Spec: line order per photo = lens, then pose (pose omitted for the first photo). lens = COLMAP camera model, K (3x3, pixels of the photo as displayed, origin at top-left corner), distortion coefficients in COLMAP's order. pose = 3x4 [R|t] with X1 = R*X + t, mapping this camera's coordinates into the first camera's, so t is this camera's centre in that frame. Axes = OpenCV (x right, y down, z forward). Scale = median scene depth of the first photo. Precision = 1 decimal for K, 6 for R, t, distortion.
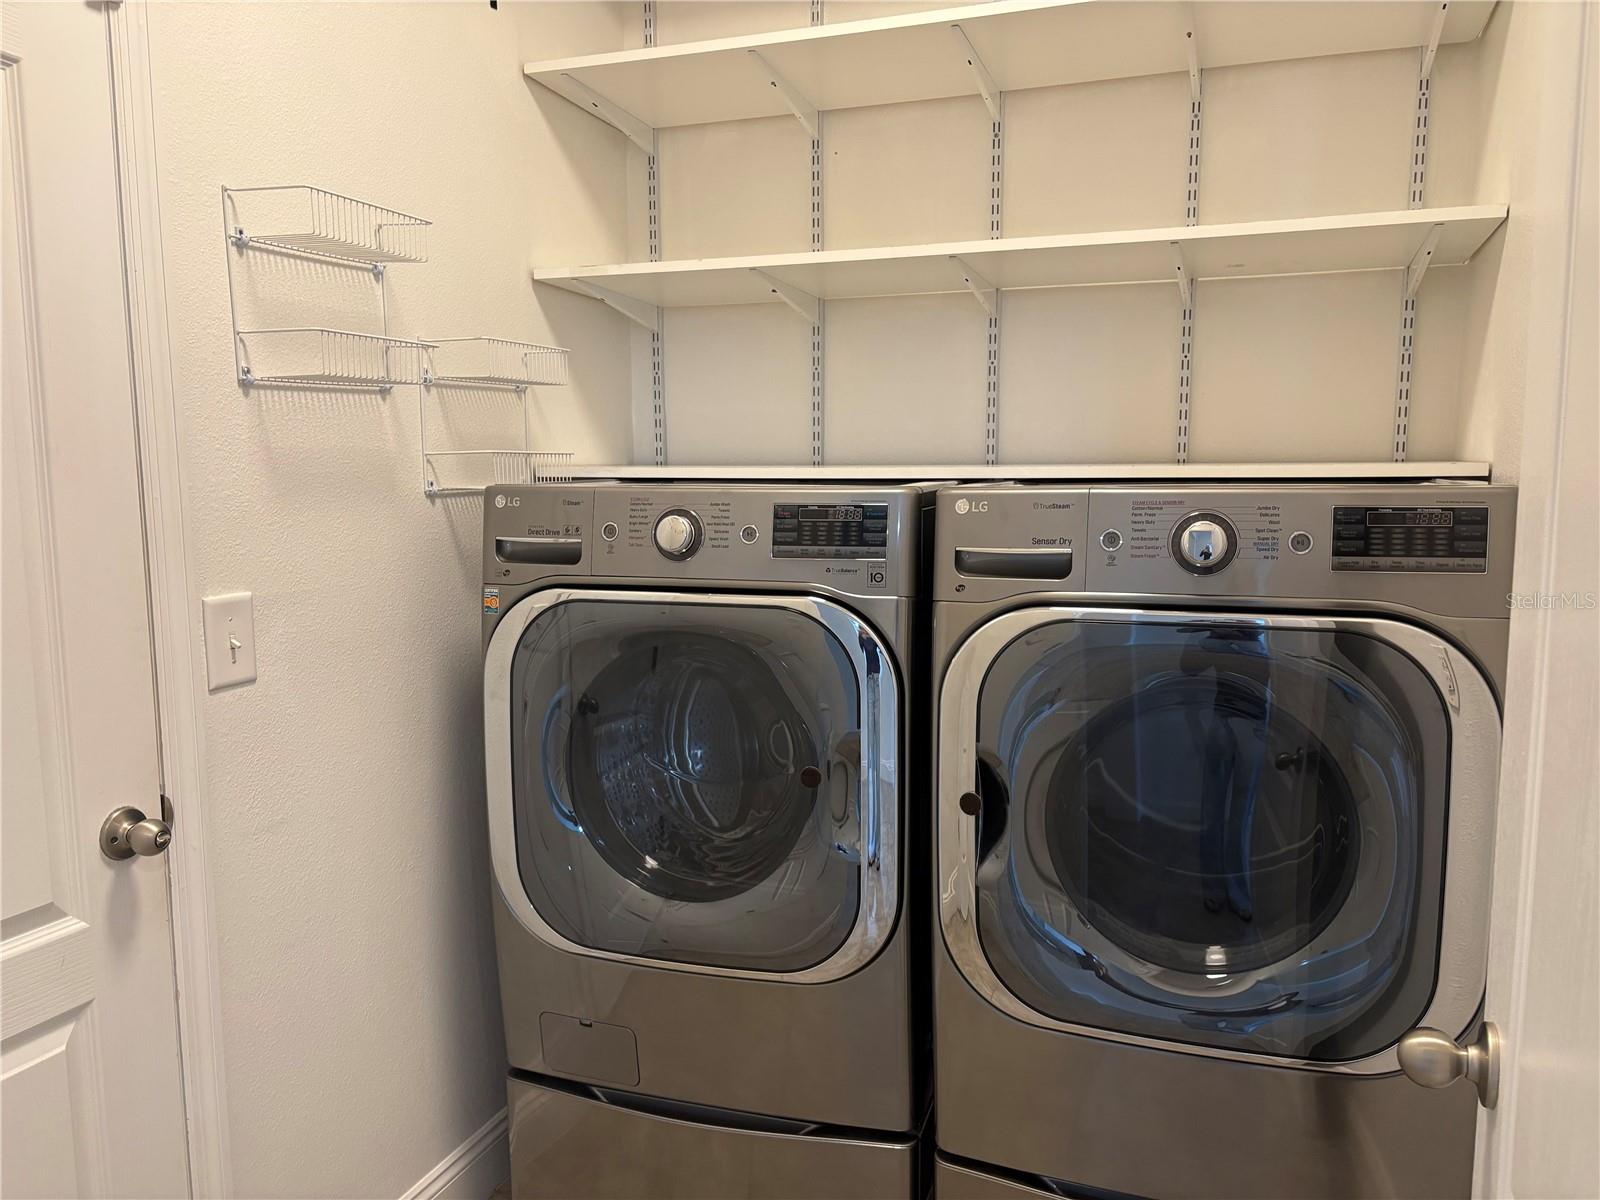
lens RADIAL K [[1206.4, 0, 794.0], [0, 1206.4, 602.5], [0, 0, 1]] dist [0.066601, -0.076799]
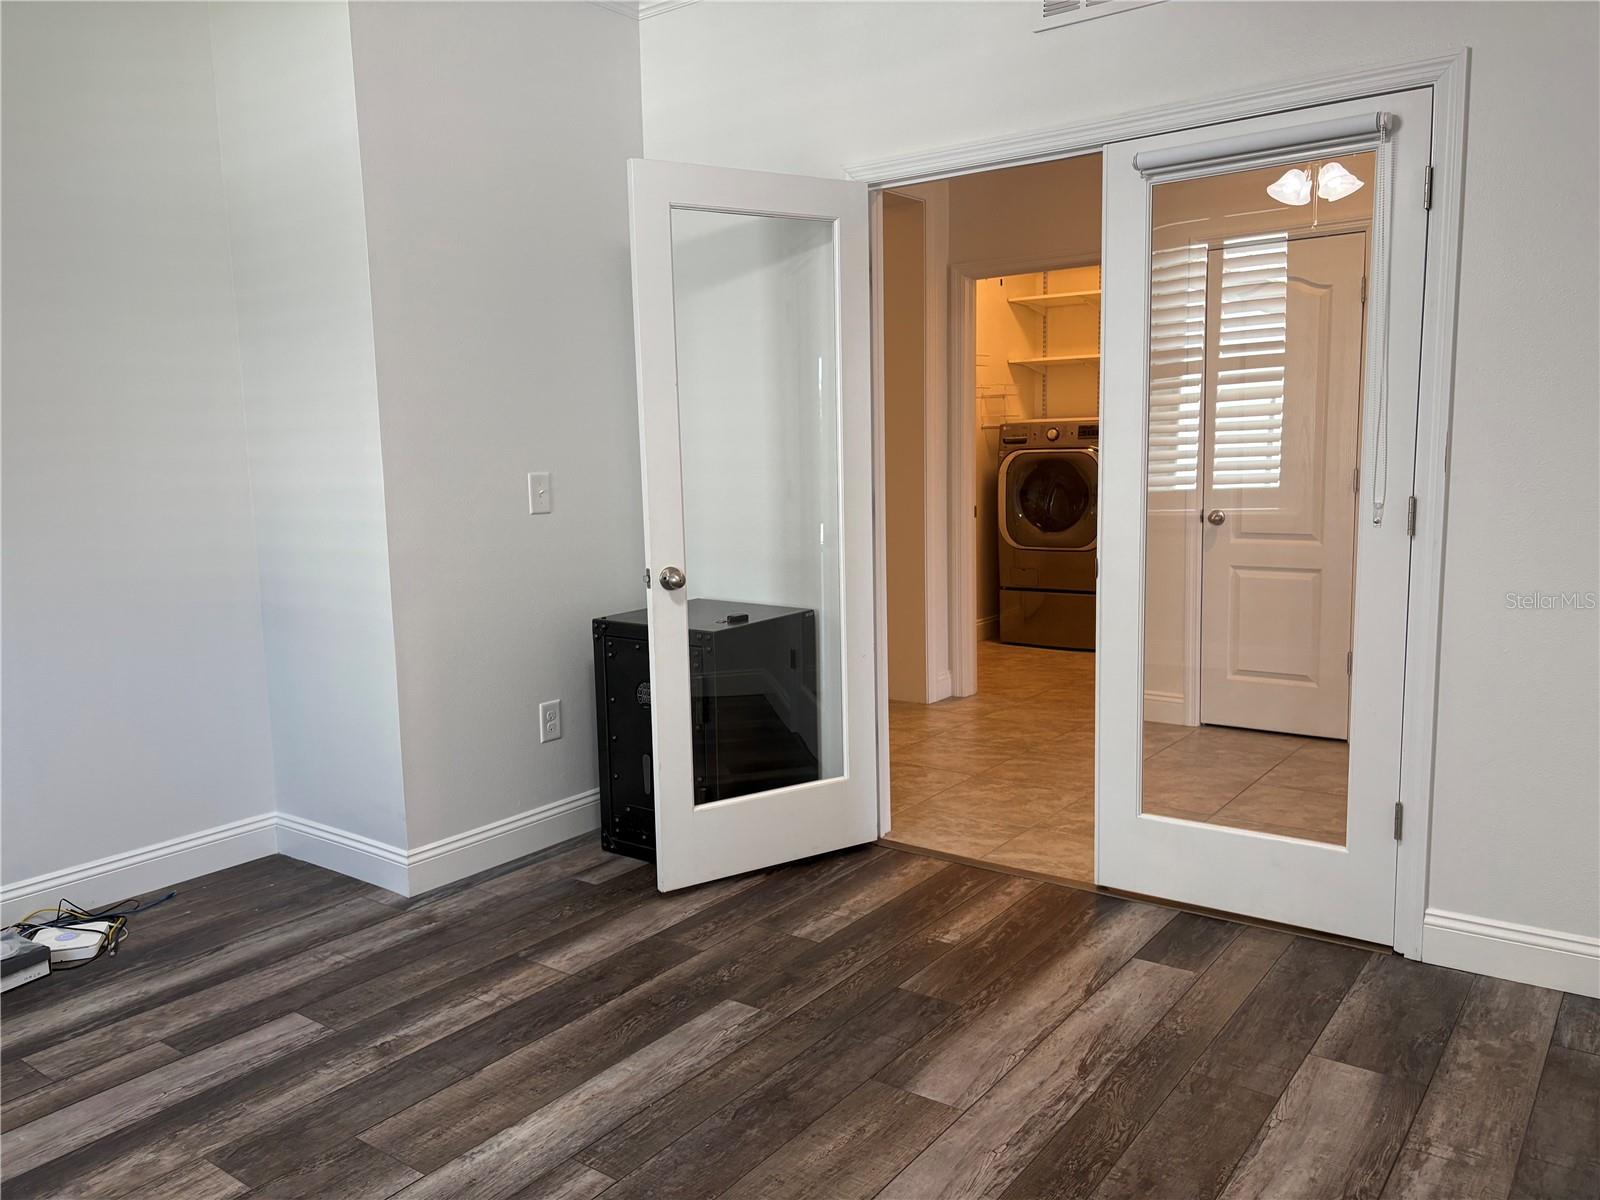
lens RADIAL K [[1206.4, 0, 794.0], [0, 1206.4, 602.5], [0, 0, 1]] dist [0.066601, -0.076799]
pose [[0.957069, 0.012081, -0.289607, 0.217124], [-0.005323, 0.999695, 0.024112, 0.354274], [0.289810, -0.021535, 0.956842, -2.675087]]
